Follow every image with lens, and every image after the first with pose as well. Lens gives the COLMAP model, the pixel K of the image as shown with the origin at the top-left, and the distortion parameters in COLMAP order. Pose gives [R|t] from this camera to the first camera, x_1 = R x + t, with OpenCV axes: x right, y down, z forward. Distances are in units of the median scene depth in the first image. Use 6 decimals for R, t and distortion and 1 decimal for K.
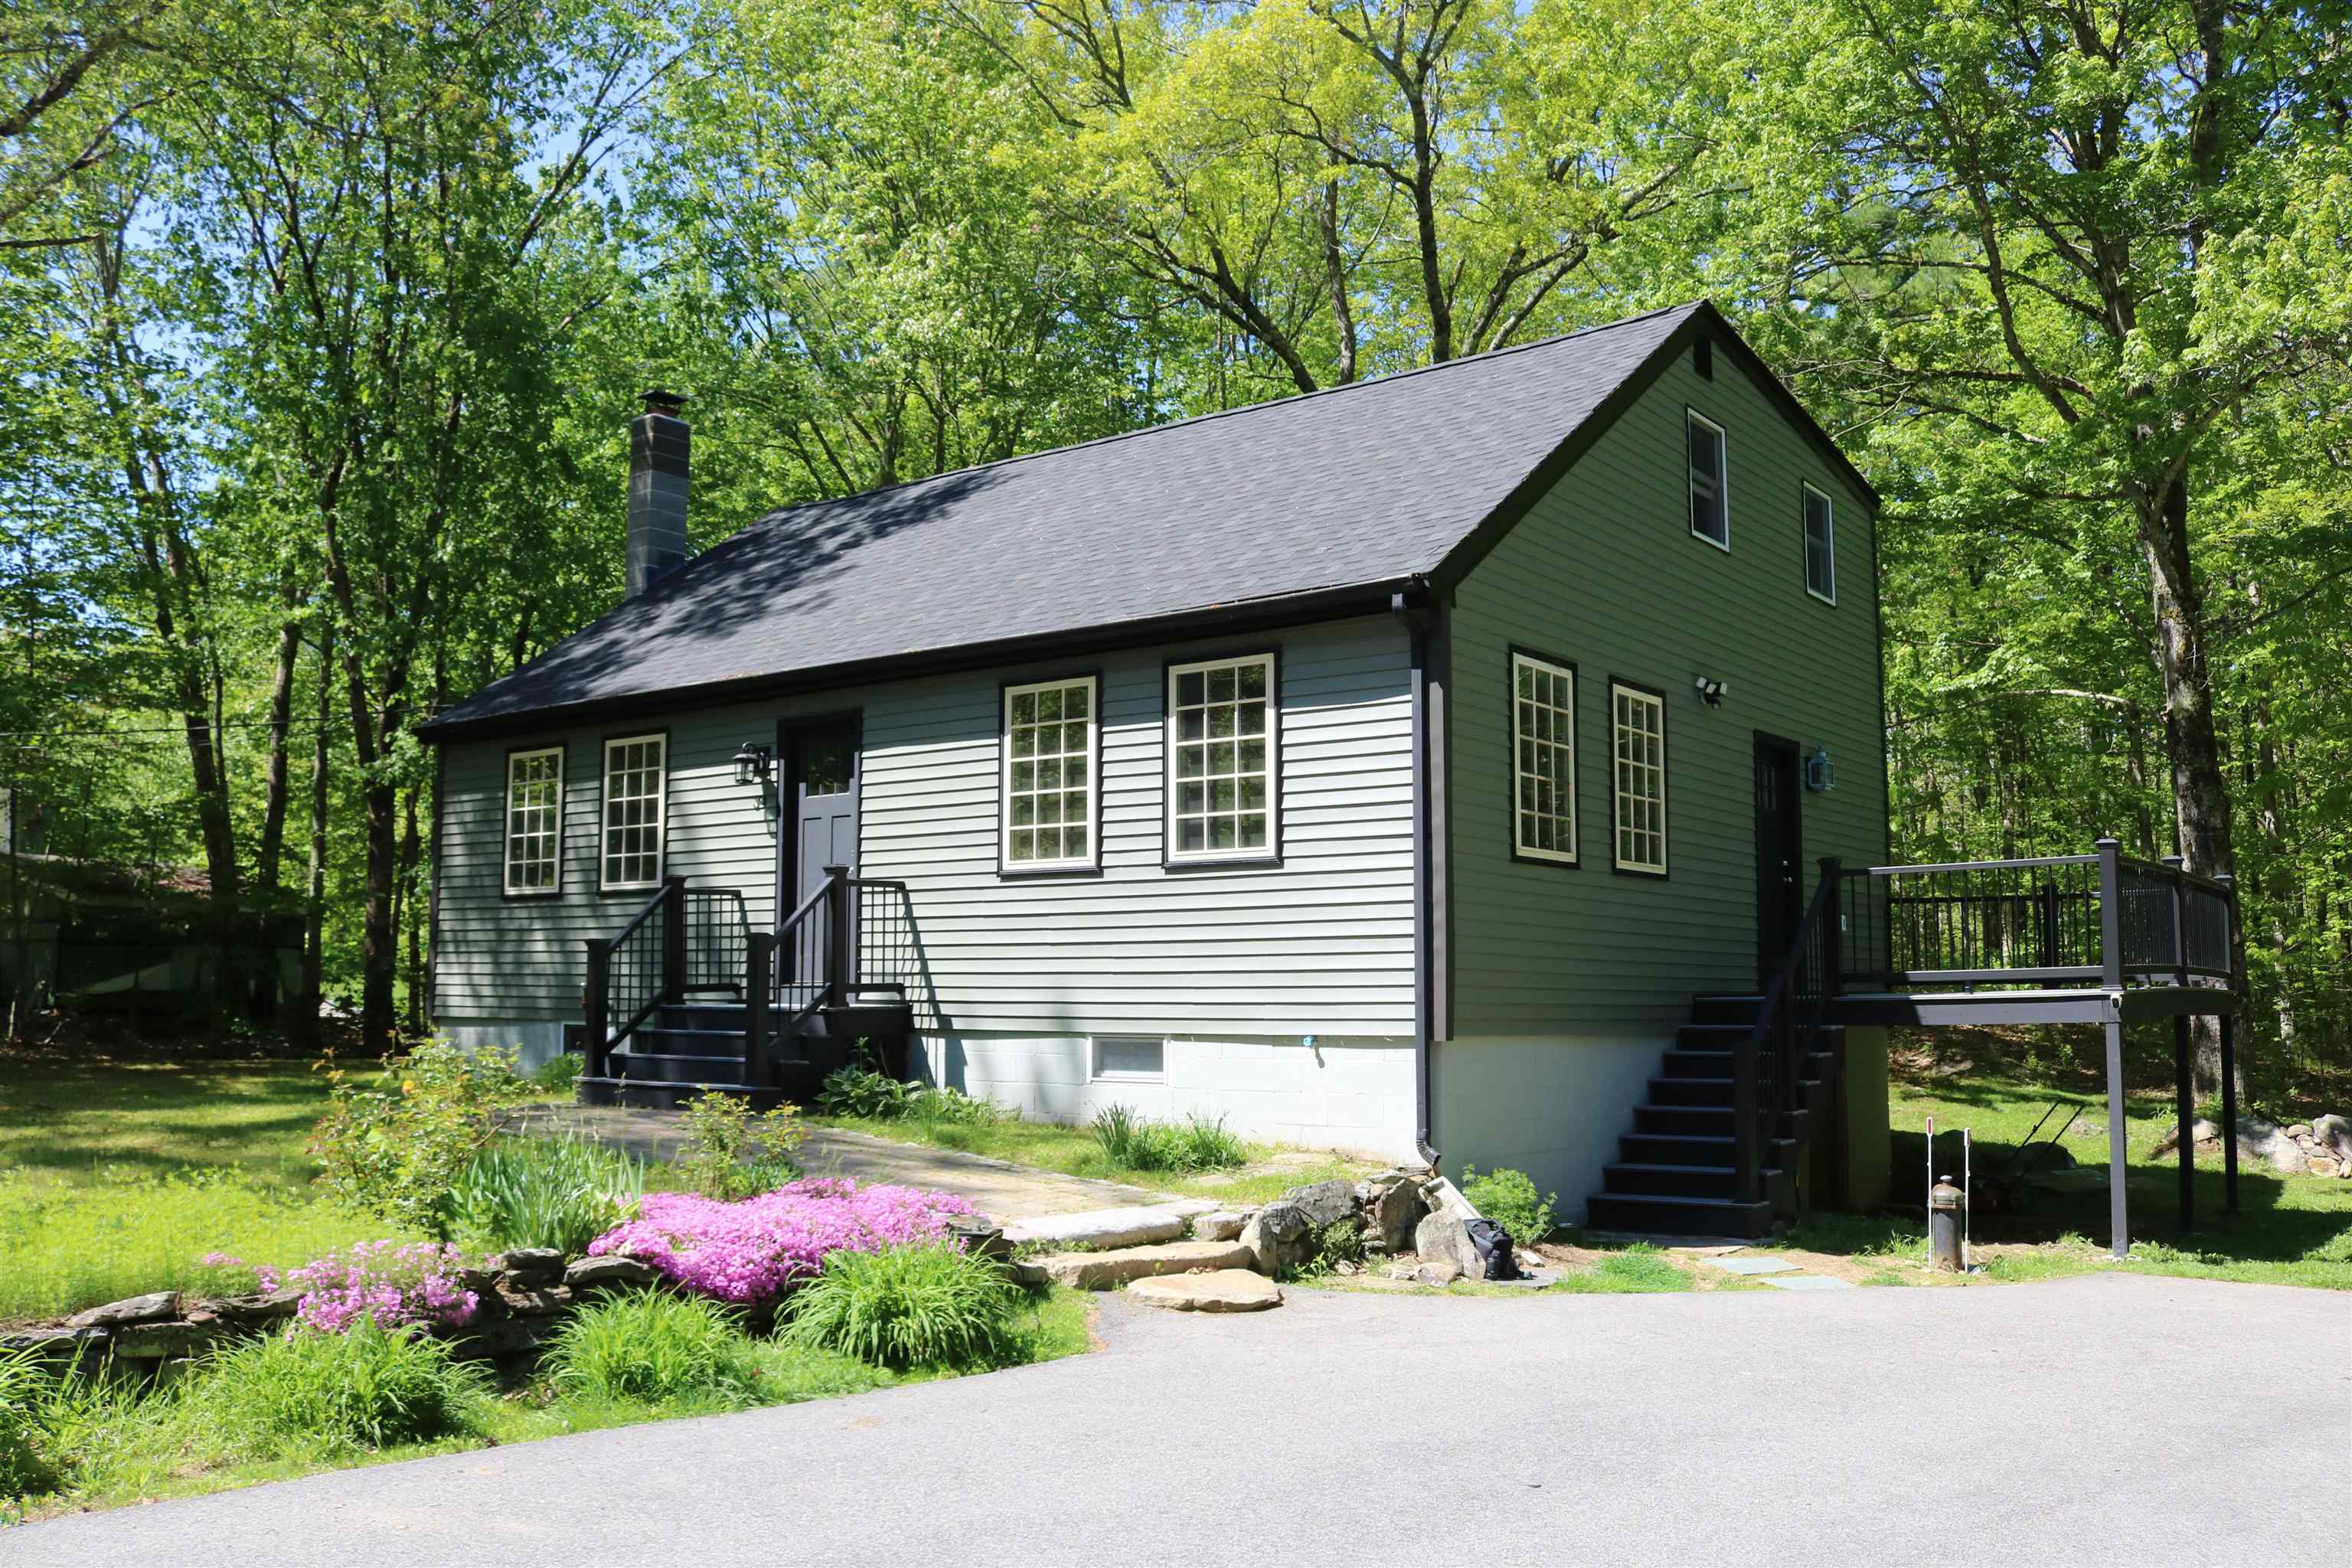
lens RADIAL K [[1933.6, 0, 1173.5], [0, 1933.6, 781.7], [0, 0, 1]] dist [-0.130301, 0.081027]
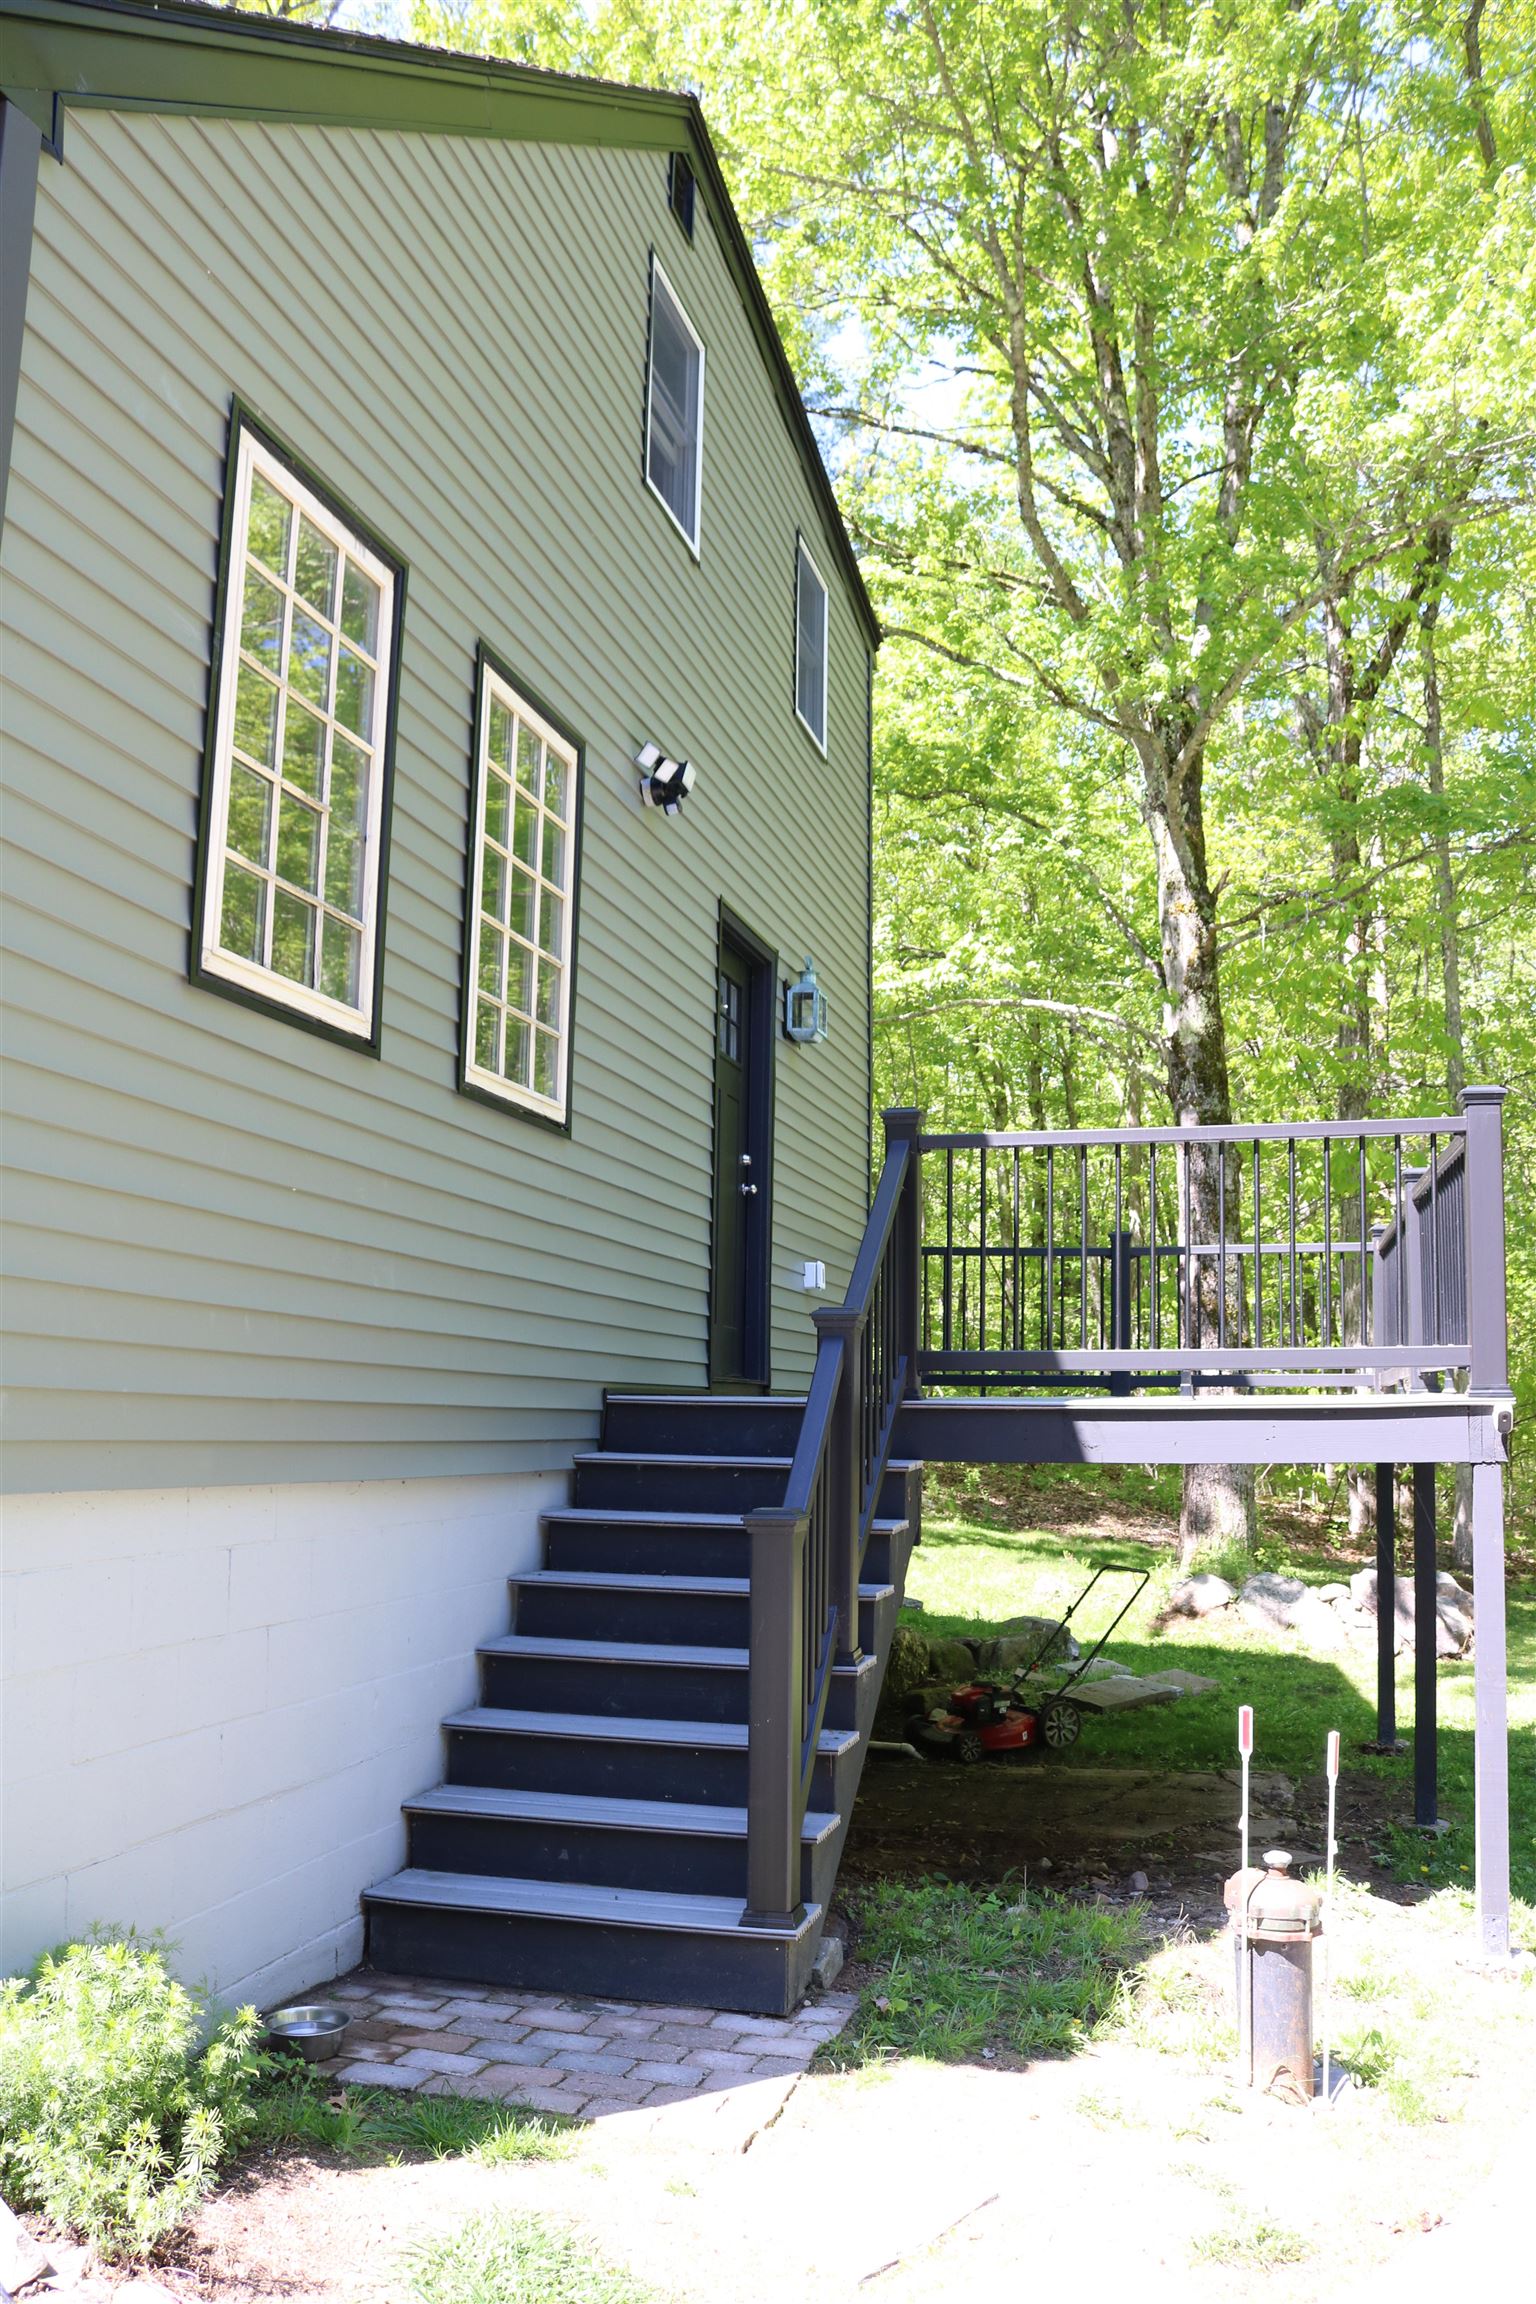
lens RADIAL K [[1894.1, 0, 757.2], [0, 1894.1, 1149.4], [0, 0, 1]] dist [-0.130301, 0.081027]
pose [[0.916169, 0.065292, 0.395438, 0.115795], [-0.057874, 0.997853, -0.030673, 0.062941], [-0.396592, 0.005216, 0.917980, 0.543839]]
